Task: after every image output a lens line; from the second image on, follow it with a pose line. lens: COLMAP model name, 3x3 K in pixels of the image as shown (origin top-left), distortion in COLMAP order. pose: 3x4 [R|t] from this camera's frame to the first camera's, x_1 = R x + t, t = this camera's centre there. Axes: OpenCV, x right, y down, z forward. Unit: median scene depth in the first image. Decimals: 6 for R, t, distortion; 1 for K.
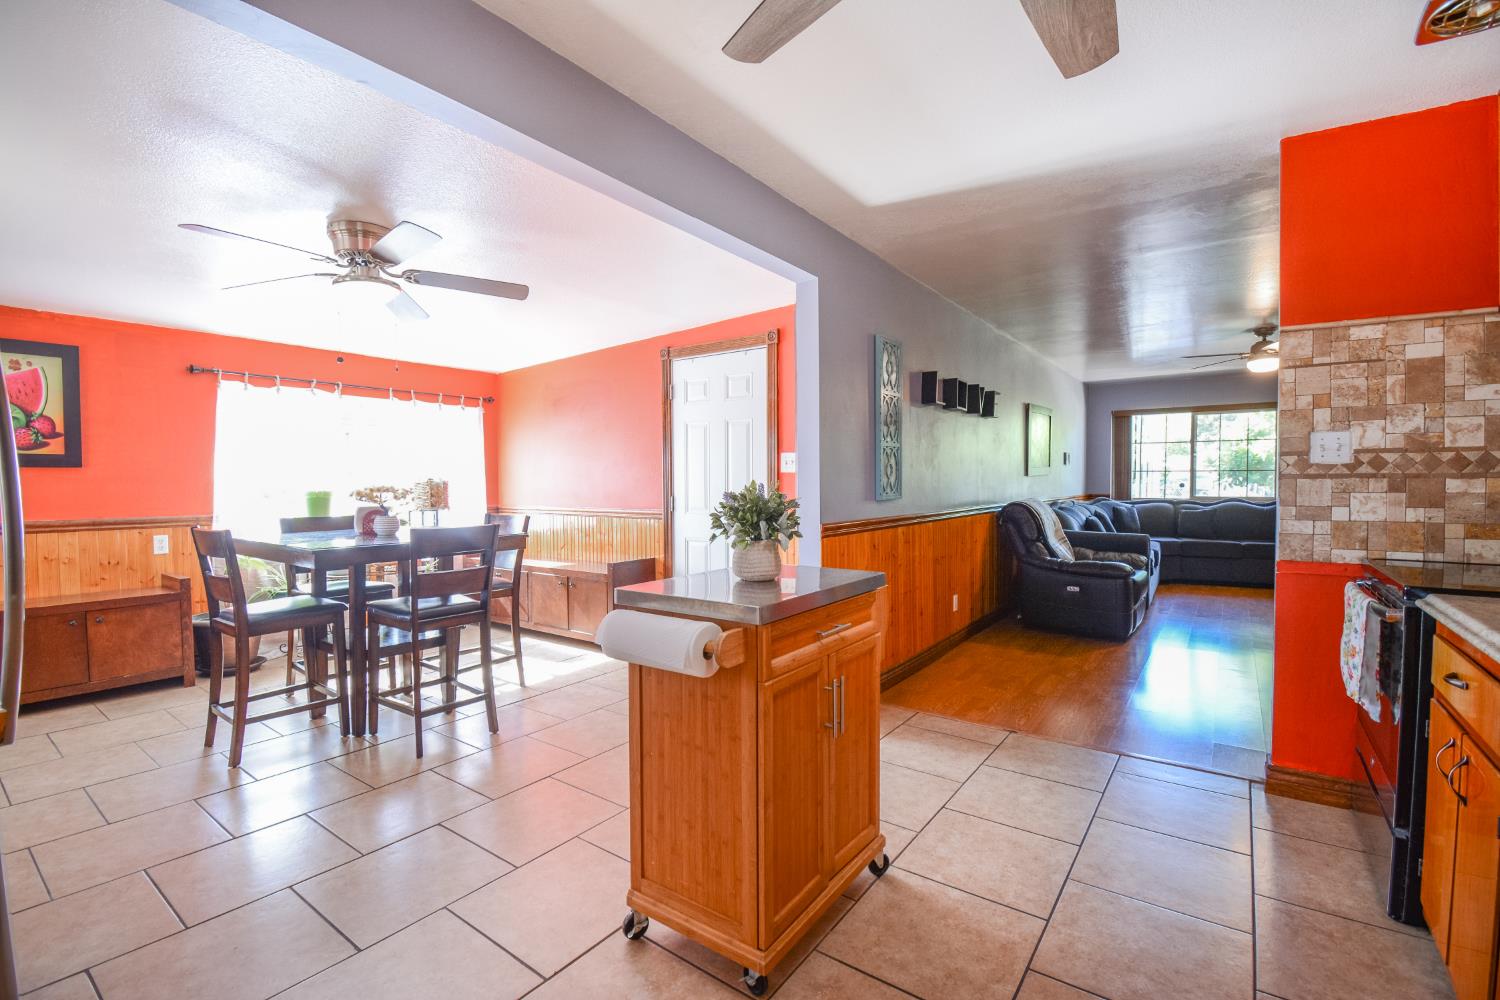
lens RADIAL K [[663.1, 0, 752.2], [0, 663.1, 501.3], [0, 0, 1]] dist [0.019665, -0.027352]
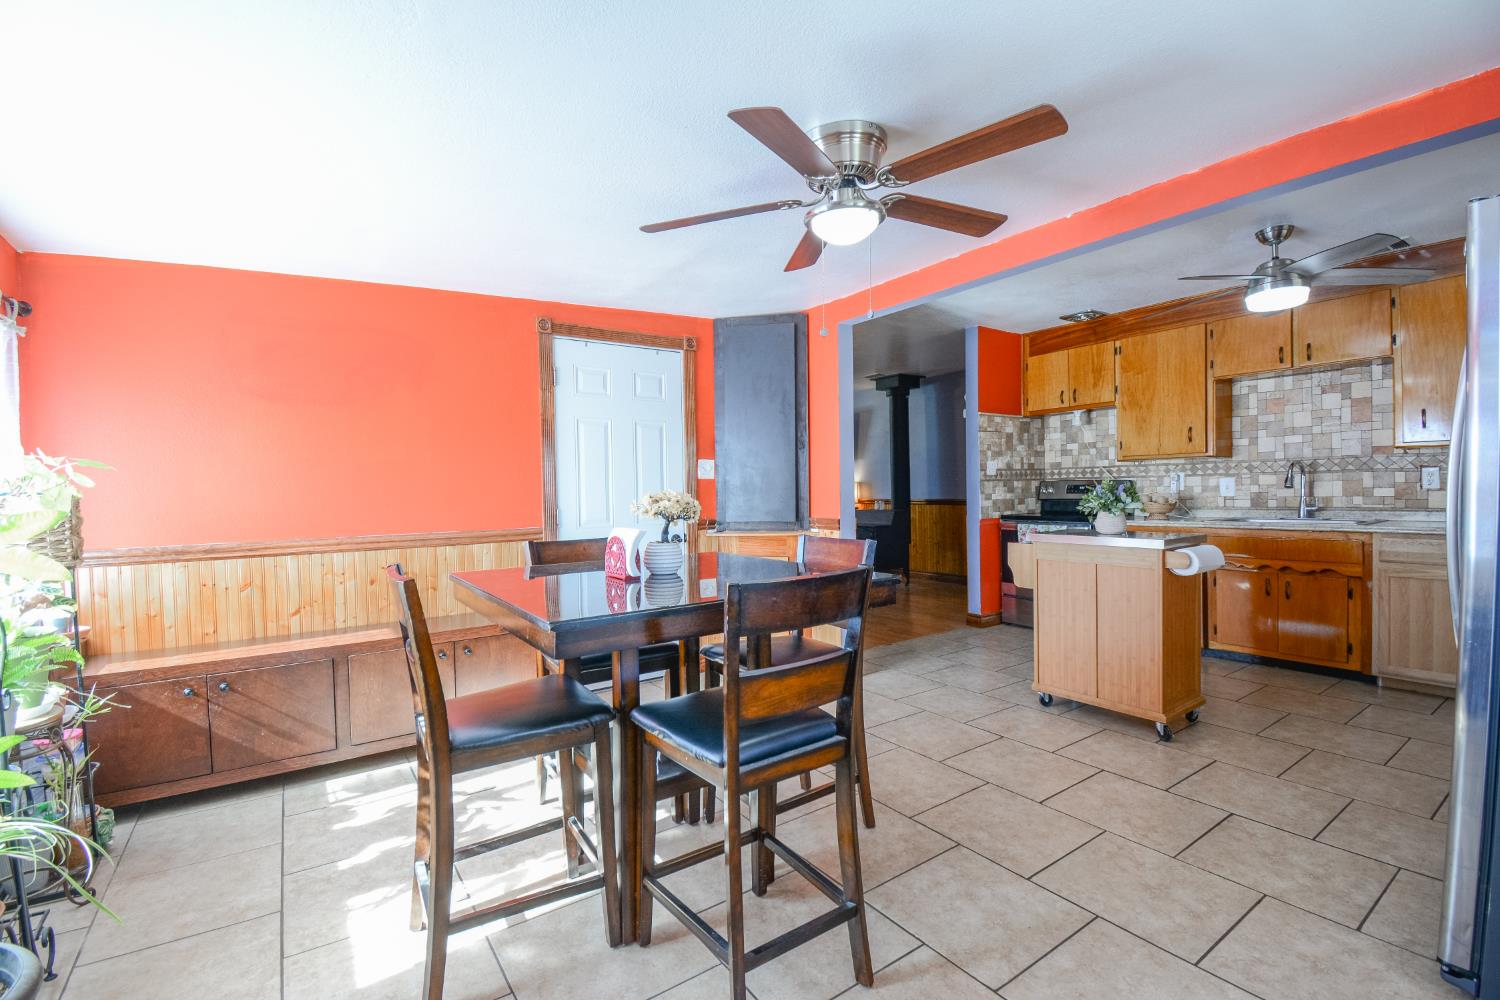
lens RADIAL K [[663.1, 0, 752.2], [0, 663.1, 501.3], [0, 0, 1]] dist [0.019665, -0.027352]
pose [[0.325173, -0.022233, 0.945393, -1.228845], [0.046711, 0.998881, 0.007424, -0.017076], [-0.944500, 0.041746, 0.325848, 0.815477]]
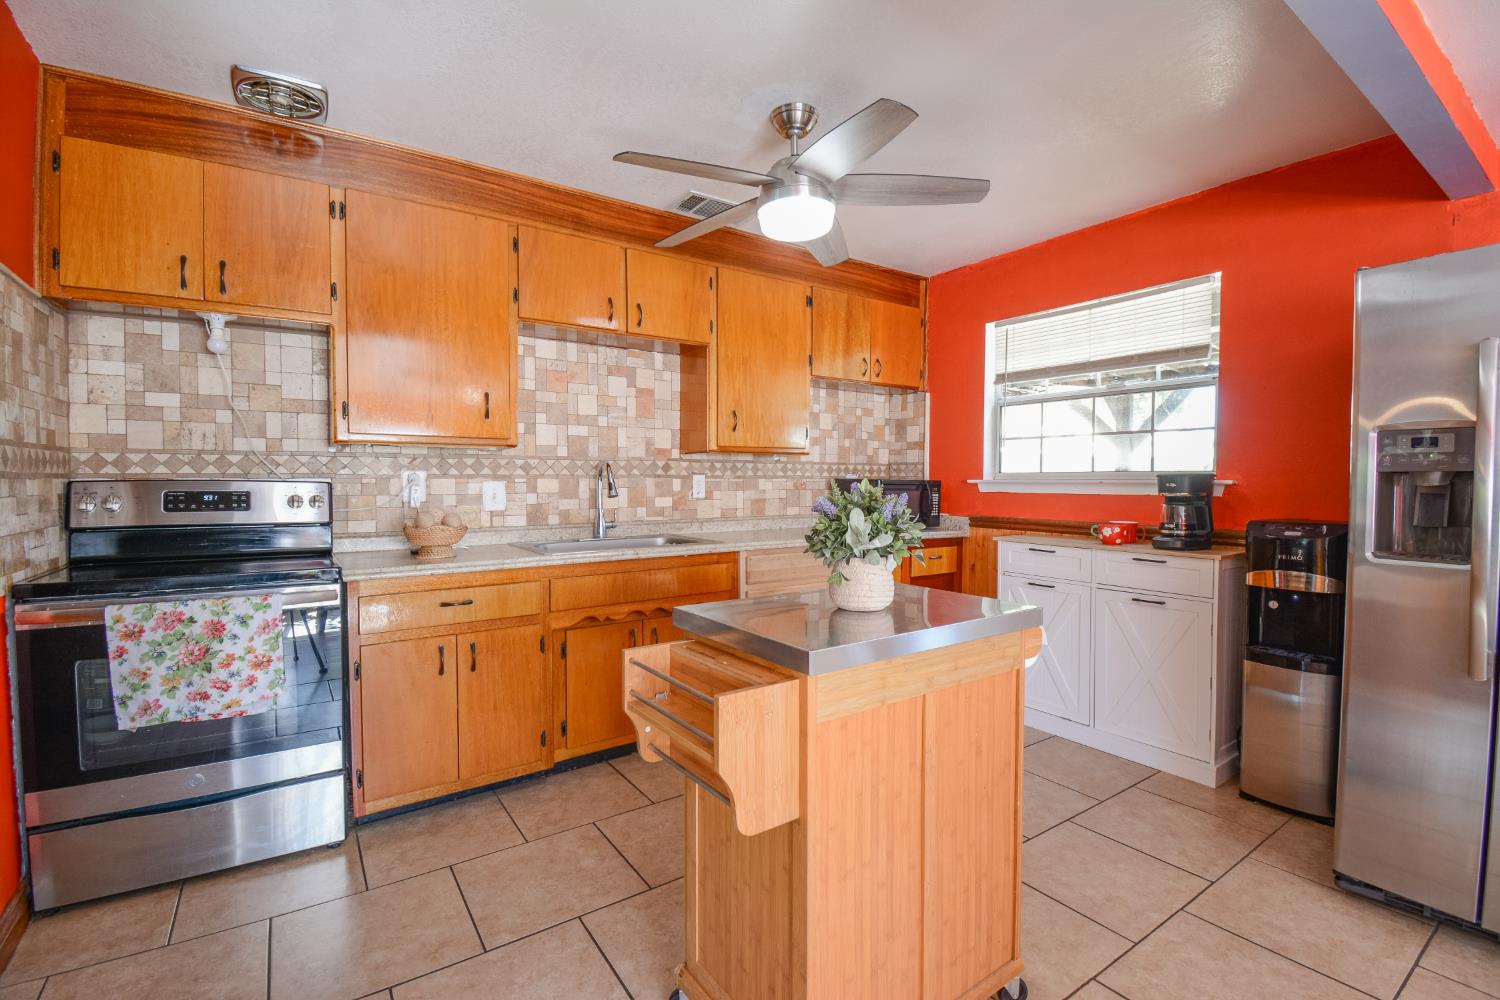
lens RADIAL K [[663.1, 0, 752.2], [0, 663.1, 501.3], [0, 0, 1]] dist [0.019665, -0.027352]
pose [[-0.943402, -0.007225, 0.331573, -0.078896], [0.012248, 0.998322, 0.056600, -0.030831], [-0.331426, 0.057458, -0.941730, 1.080241]]
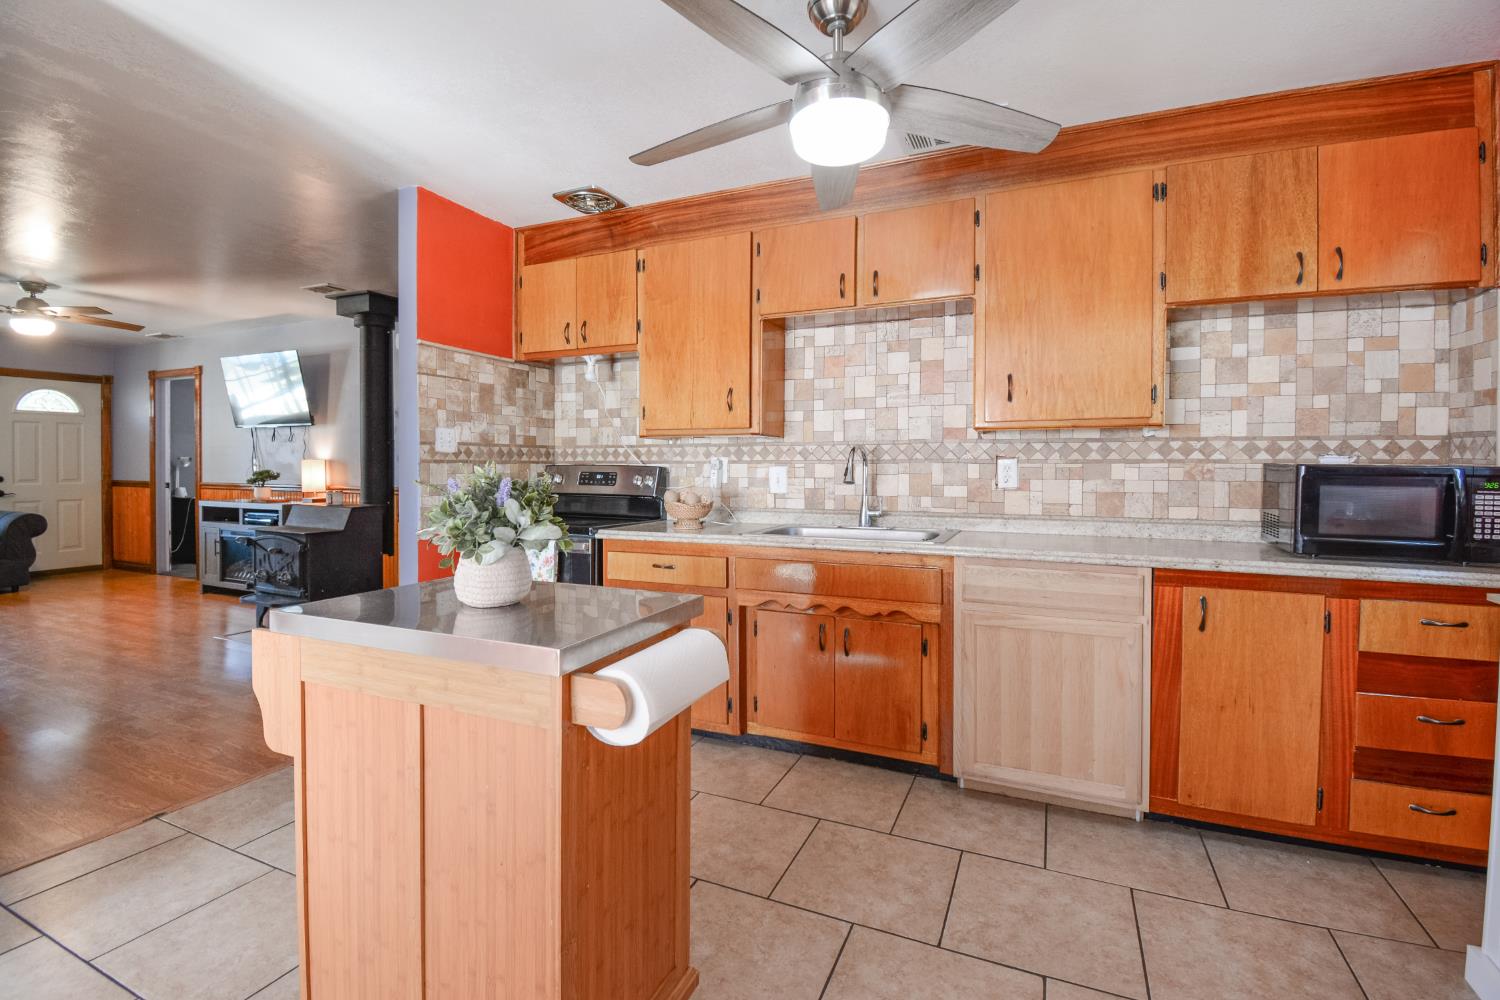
lens RADIAL K [[674.3, 0, 753.8], [0, 674.3, 478.1], [0, 0, 1]] dist [0.021908, -0.028597]
pose [[-0.213538, -0.014147, 0.976832, -0.456778], [0.025269, 0.999481, 0.019998, -0.012971], [-0.976608, 0.028954, -0.213070, 0.542453]]
